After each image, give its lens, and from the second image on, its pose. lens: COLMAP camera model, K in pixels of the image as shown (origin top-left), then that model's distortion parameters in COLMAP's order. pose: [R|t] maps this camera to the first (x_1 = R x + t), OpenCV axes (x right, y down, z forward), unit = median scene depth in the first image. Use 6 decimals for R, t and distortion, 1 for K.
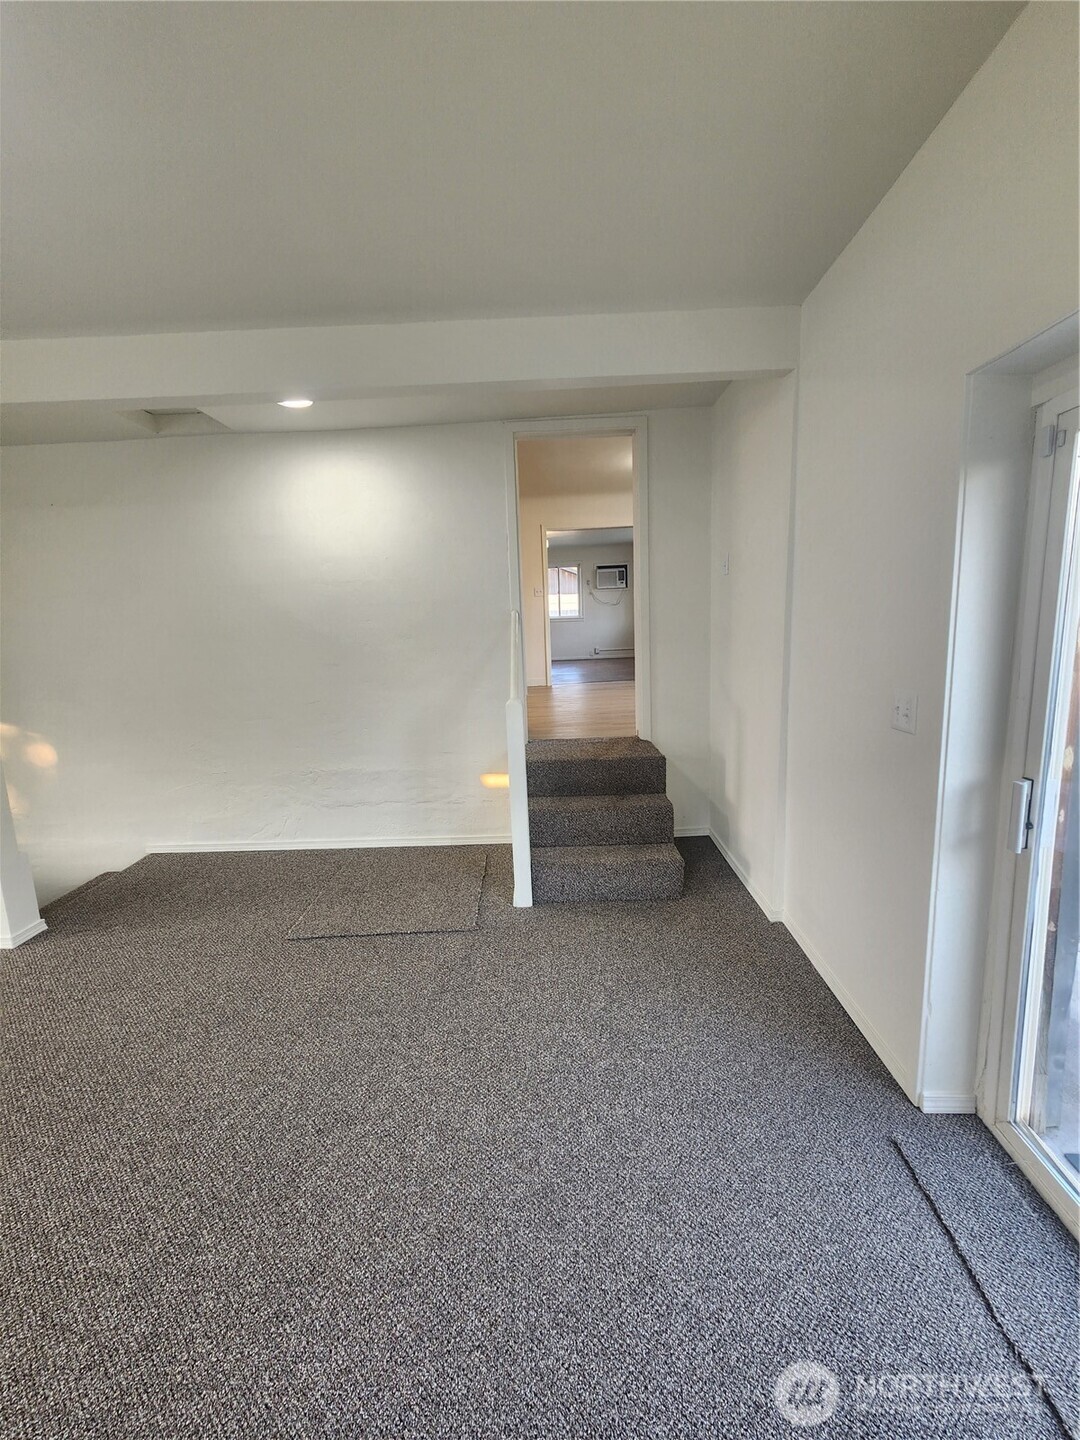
lens RADIAL K [[591.4, 0, 545.9], [0, 591.4, 718.5], [0, 0, 1]] dist [0.004031, -0.002952]
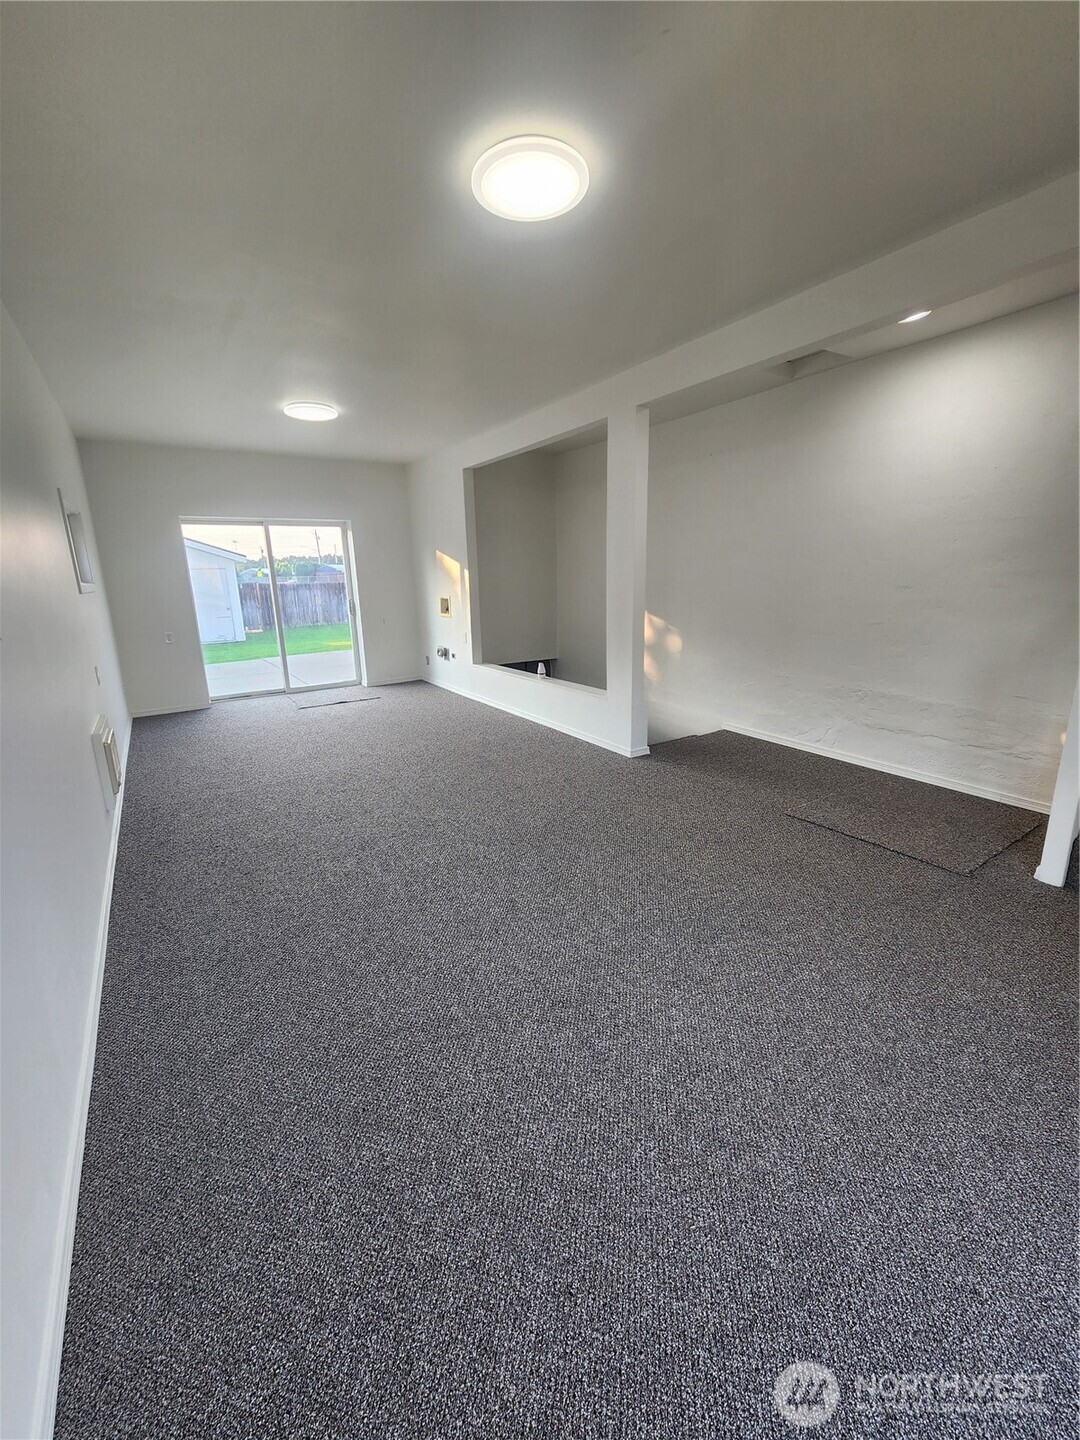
lens RADIAL K [[591.4, 0, 539.5], [0, 591.4, 717.3], [0, 0, 1]] dist [0.004031, -0.002952]
pose [[0.551486, 0.221778, -0.804162, 0.176021], [-0.126749, 0.975096, 0.181997, 0.021694], [0.824498, 0.001558, 0.565862, -0.077943]]
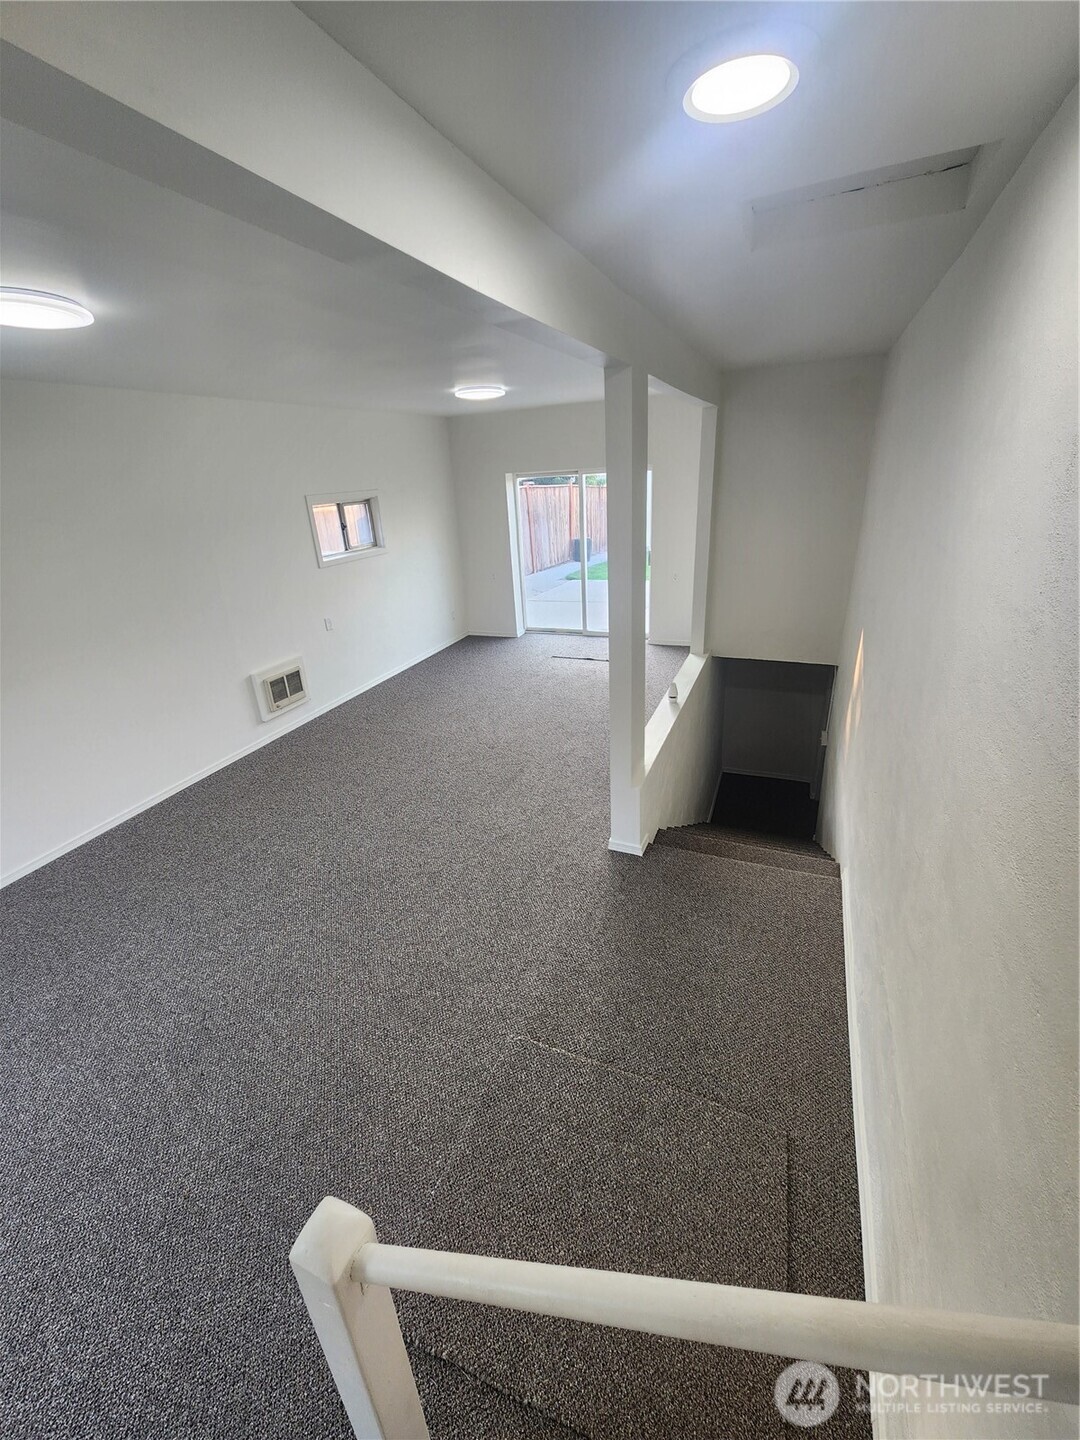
lens RADIAL K [[591.4, 0, 537.0], [0, 591.4, 722.0], [0, 0, 1]] dist [0.004031, -0.002952]
pose [[-0.386355, 0.415516, -0.823454, 0.040596], [-0.071933, 0.876485, 0.476025, -0.321696], [0.919541, 0.243148, -0.308745, 0.945496]]
